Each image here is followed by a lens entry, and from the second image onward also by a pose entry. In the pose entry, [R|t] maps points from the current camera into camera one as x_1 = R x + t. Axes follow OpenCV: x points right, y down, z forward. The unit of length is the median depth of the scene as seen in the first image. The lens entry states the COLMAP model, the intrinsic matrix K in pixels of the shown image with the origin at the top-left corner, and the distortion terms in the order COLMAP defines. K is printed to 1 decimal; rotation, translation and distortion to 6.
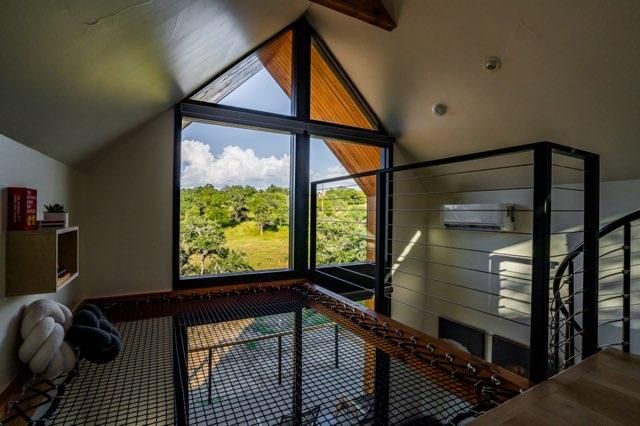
lens RADIAL K [[295.4, 0, 320.0], [0, 295.4, 213.0], [0, 0, 1]] dist [-0.026120, 0.000156]
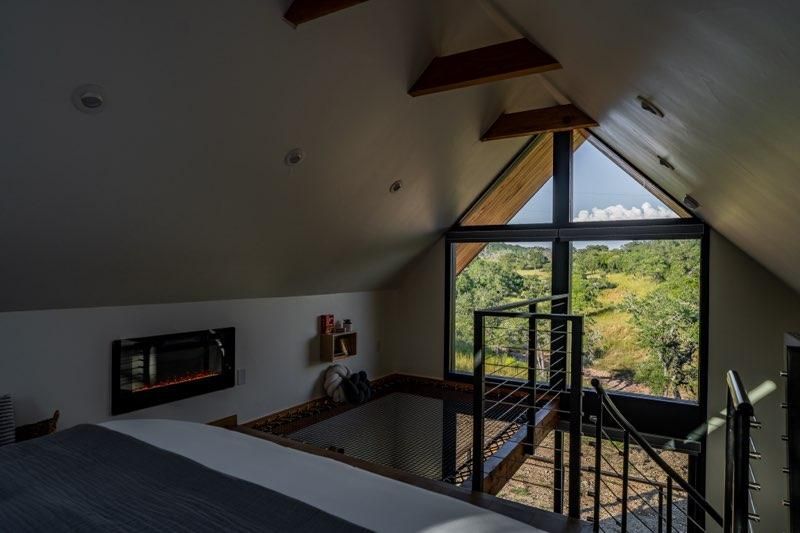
lens RADIAL K [[464.5, 0, 399.1], [0, 464.5, 270.6], [0, 0, 1]] dist [-0.002981, -0.000468]
pose [[0.492810, 0.001772, -0.870135, 1.099389], [-0.008512, 0.999960, -0.002785, -0.191728], [0.870096, 0.008779, 0.492805, -0.150894]]
